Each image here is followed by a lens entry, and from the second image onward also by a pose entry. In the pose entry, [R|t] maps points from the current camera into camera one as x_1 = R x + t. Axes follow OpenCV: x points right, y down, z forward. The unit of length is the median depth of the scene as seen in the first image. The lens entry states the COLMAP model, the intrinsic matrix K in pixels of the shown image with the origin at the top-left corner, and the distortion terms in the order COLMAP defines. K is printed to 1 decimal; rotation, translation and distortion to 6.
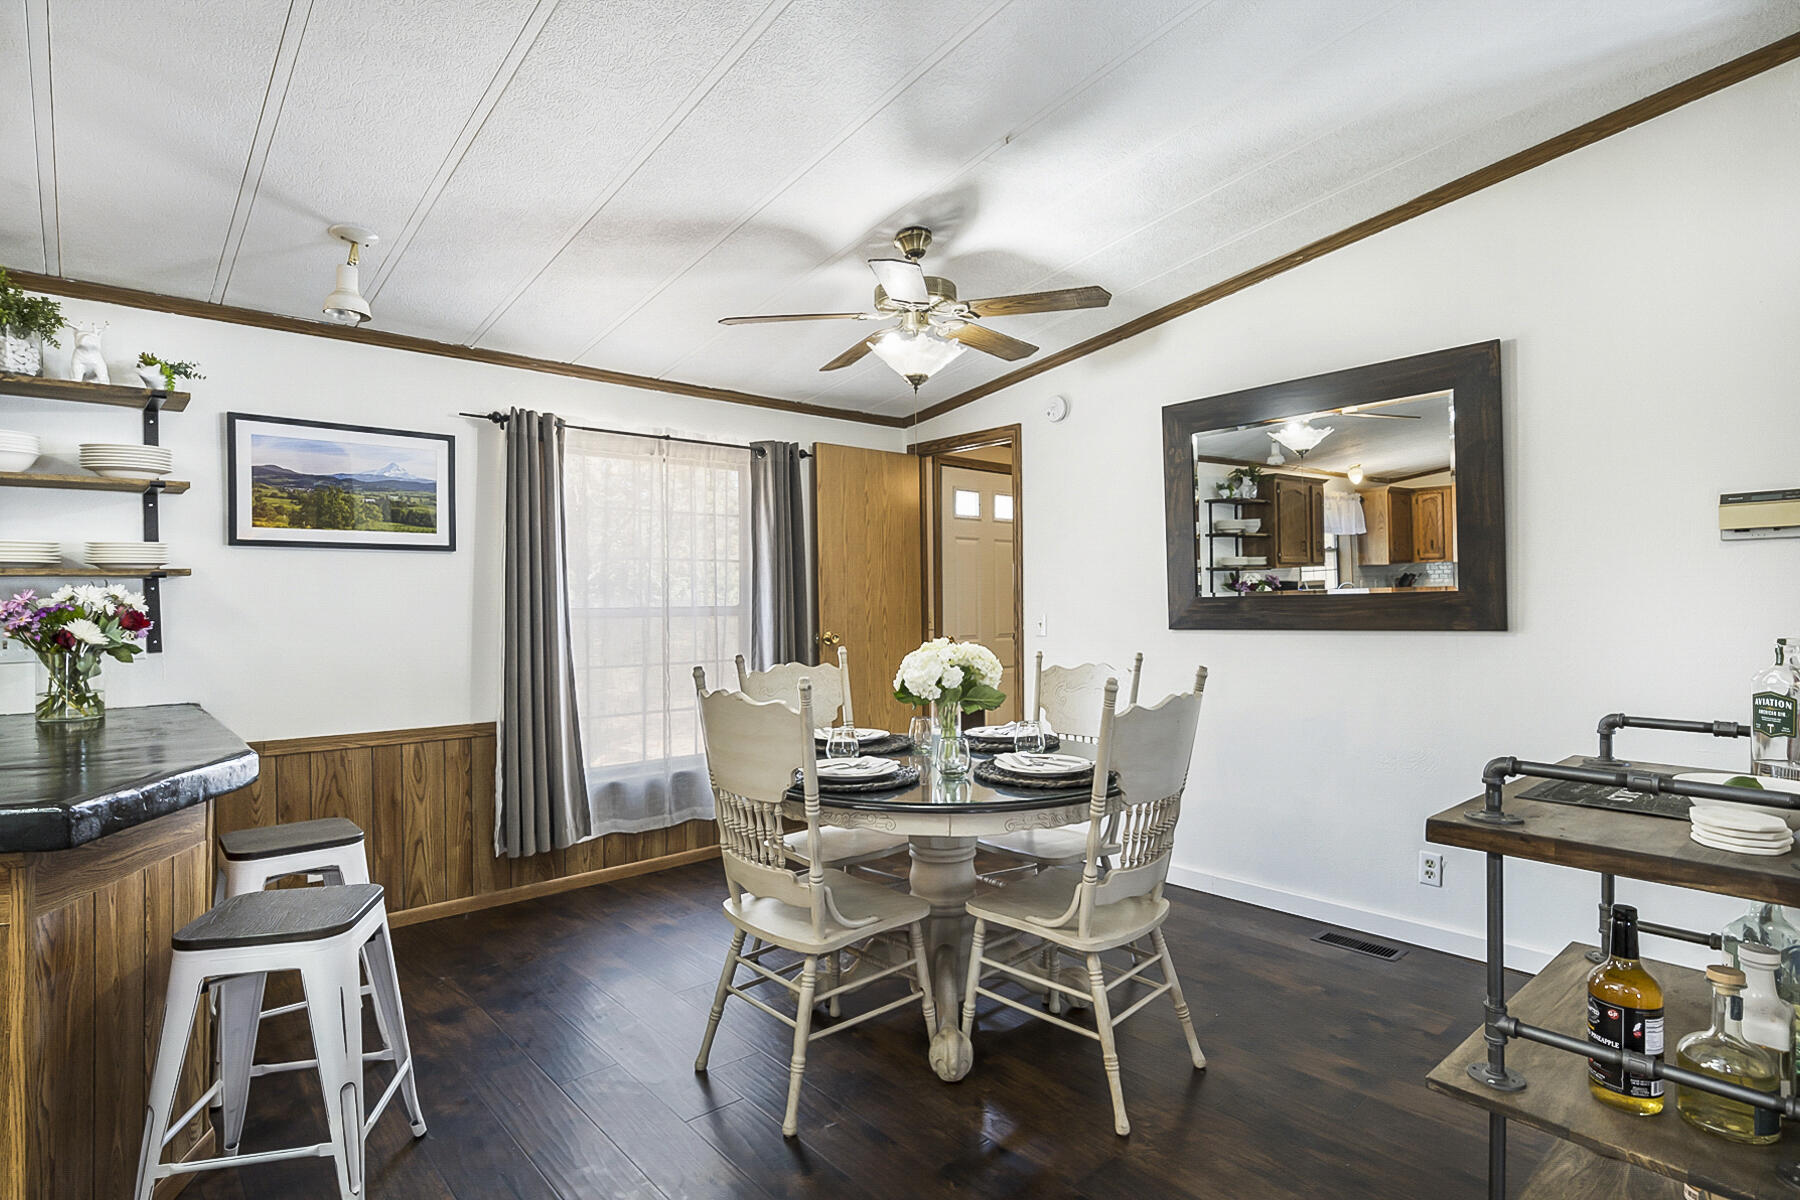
lens RADIAL K [[919.8, 0, 890.6], [0, 919.8, 597.0], [0, 0, 1]] dist [-0.018298, 0.001525]
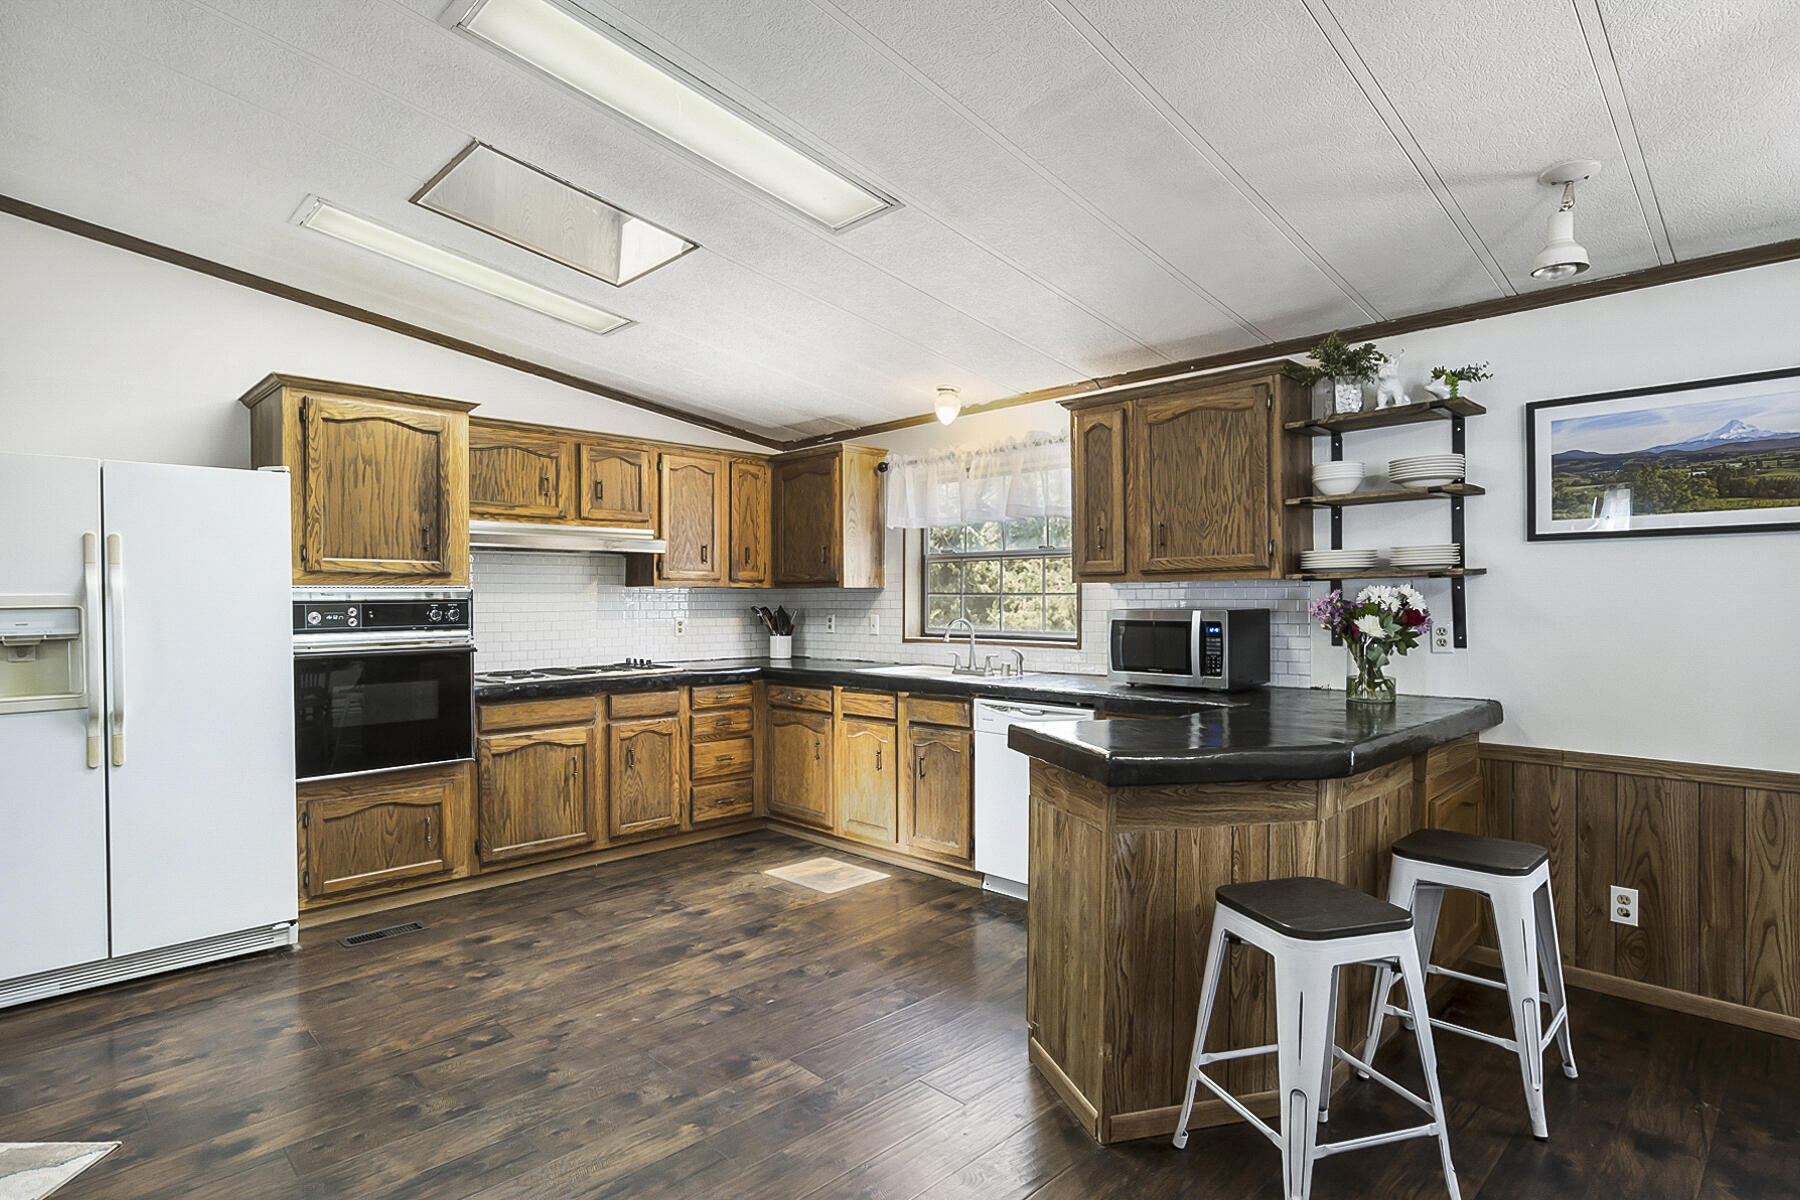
lens RADIAL K [[925.2, 0, 900.0], [0, 925.2, 600.0], [0, 0, 1]] dist [-0.001824, 0.001283]
pose [[0.055276, 0.008174, -0.998438, 0.213566], [0.007535, 0.999935, 0.008604, -0.008065], [0.998443, -0.007998, 0.055210, 0.279991]]
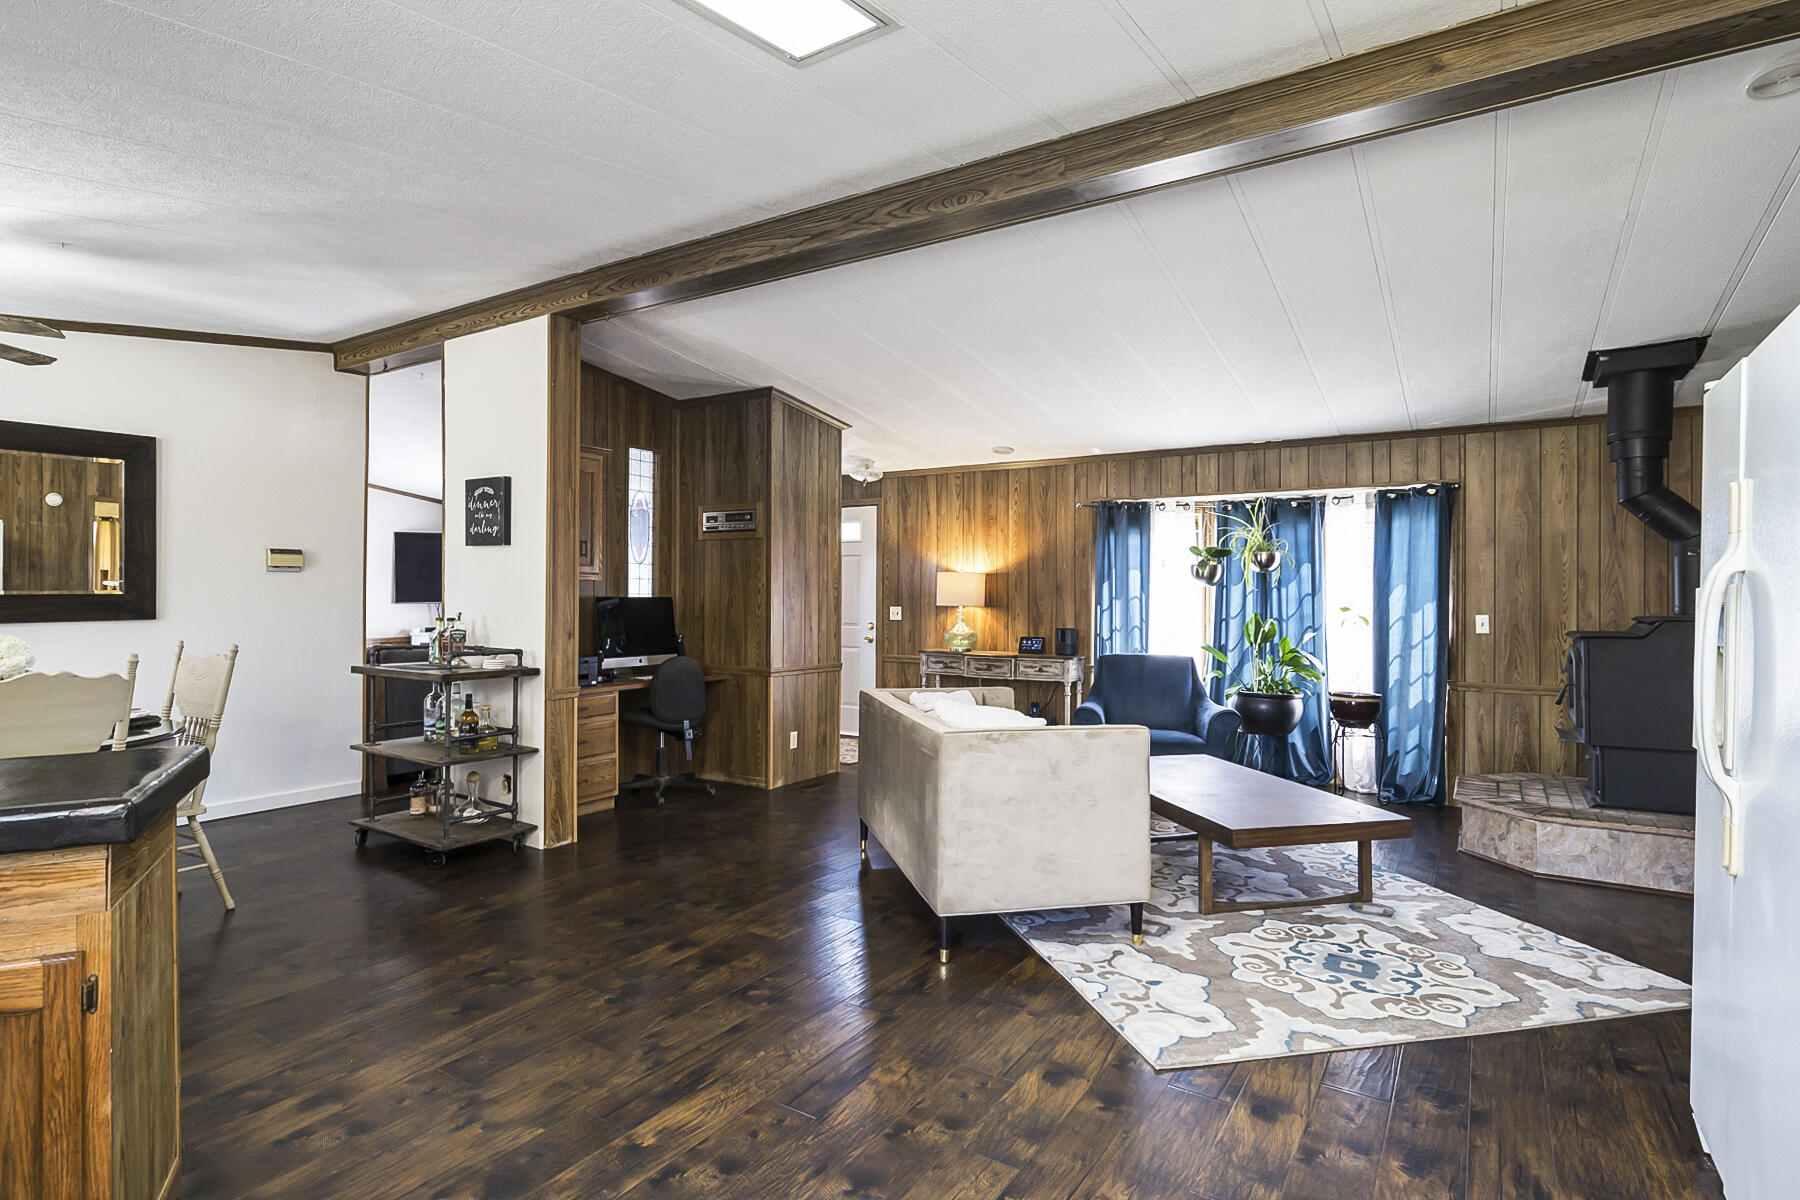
lens RADIAL K [[910.6, 0, 895.1], [0, 910.6, 595.1], [0, 0, 1]] dist [-0.001264, 0.000073]
pose [[-0.271310, 0.008227, 0.962457, -1.164625], [-0.006319, 0.999927, -0.010329, 0.003092], [-0.962471, -0.008885, -0.271238, 0.166669]]
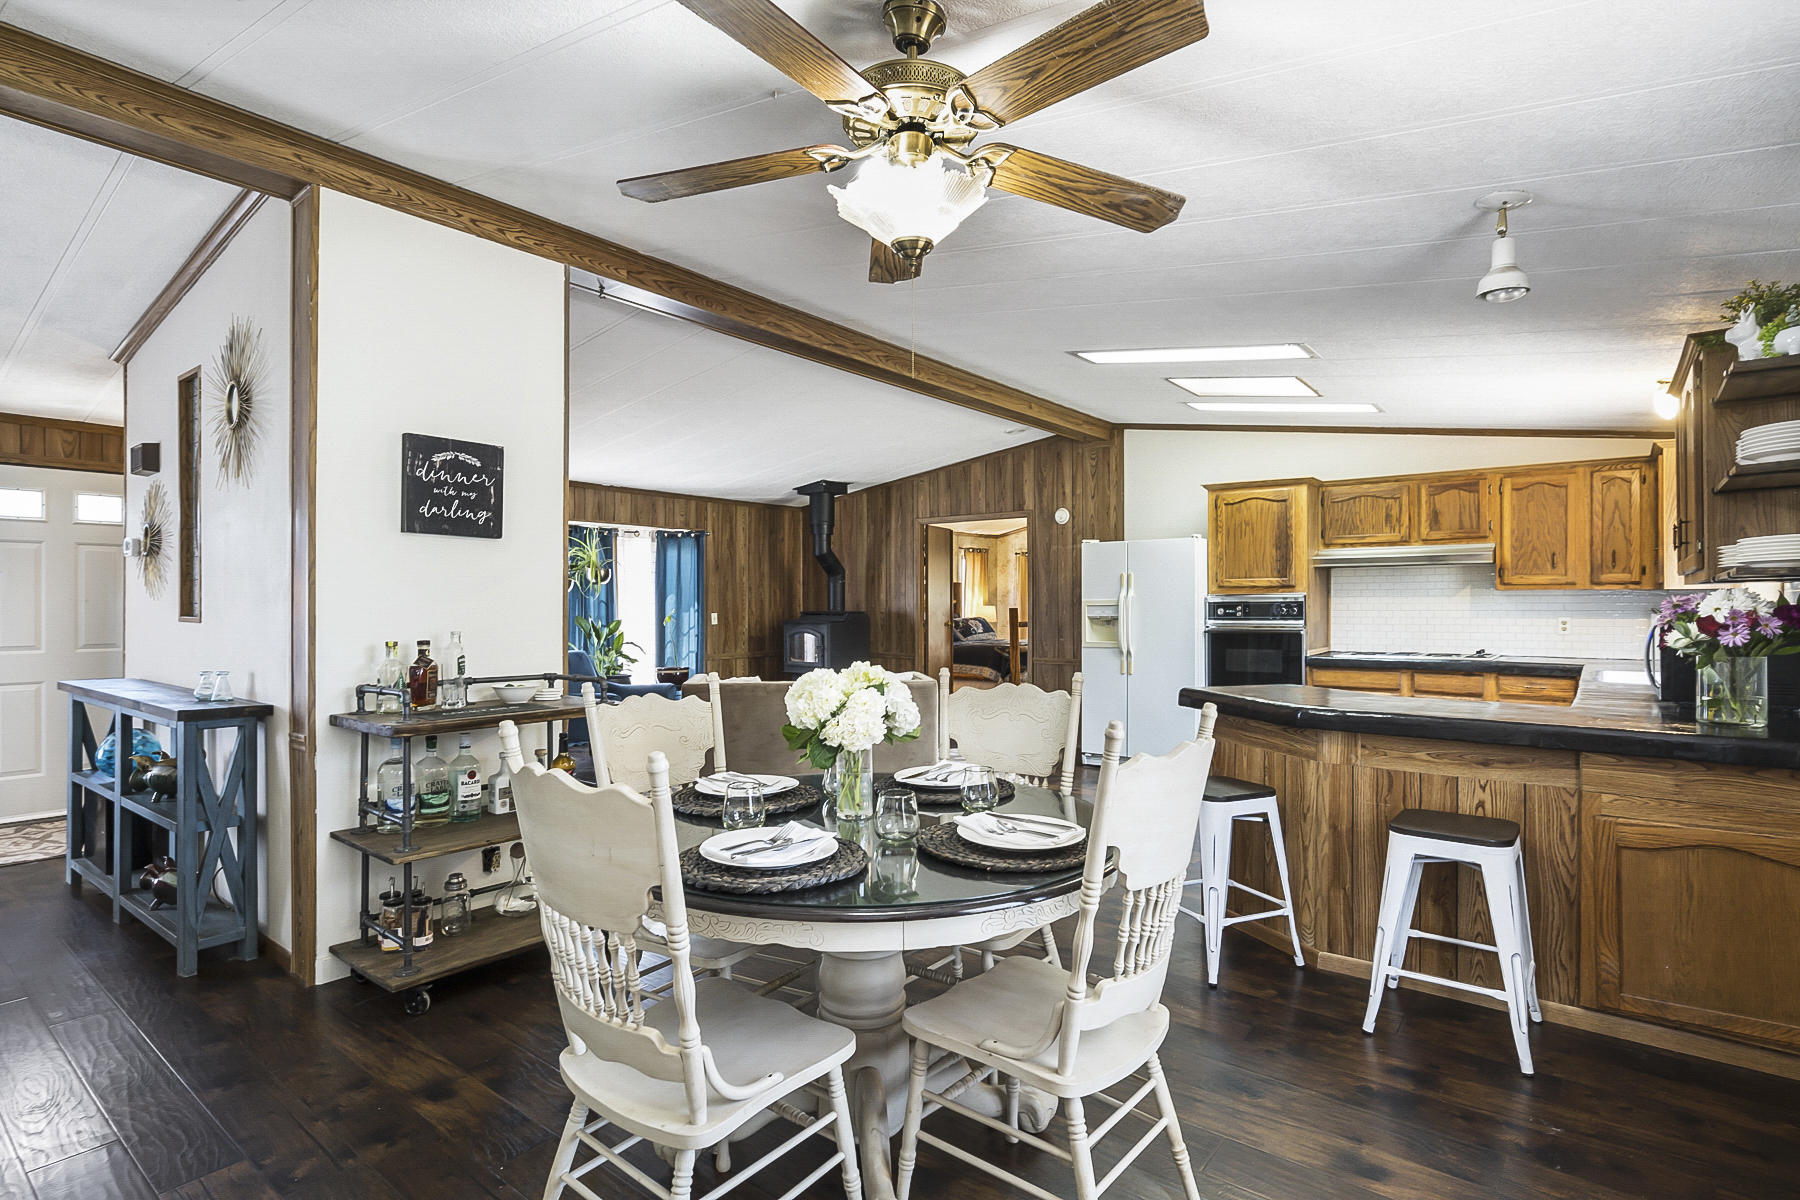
lens RADIAL K [[907.6, 0, 901.7], [0, 907.6, 604.7], [0, 0, 1]] dist [-0.004744, 0.002162]
pose [[-0.983572, 0.010419, -0.180217, 0.139600], [0.010613, 0.999944, -0.000112, -0.004466], [0.180206, -0.002022, -0.983627, 1.533469]]
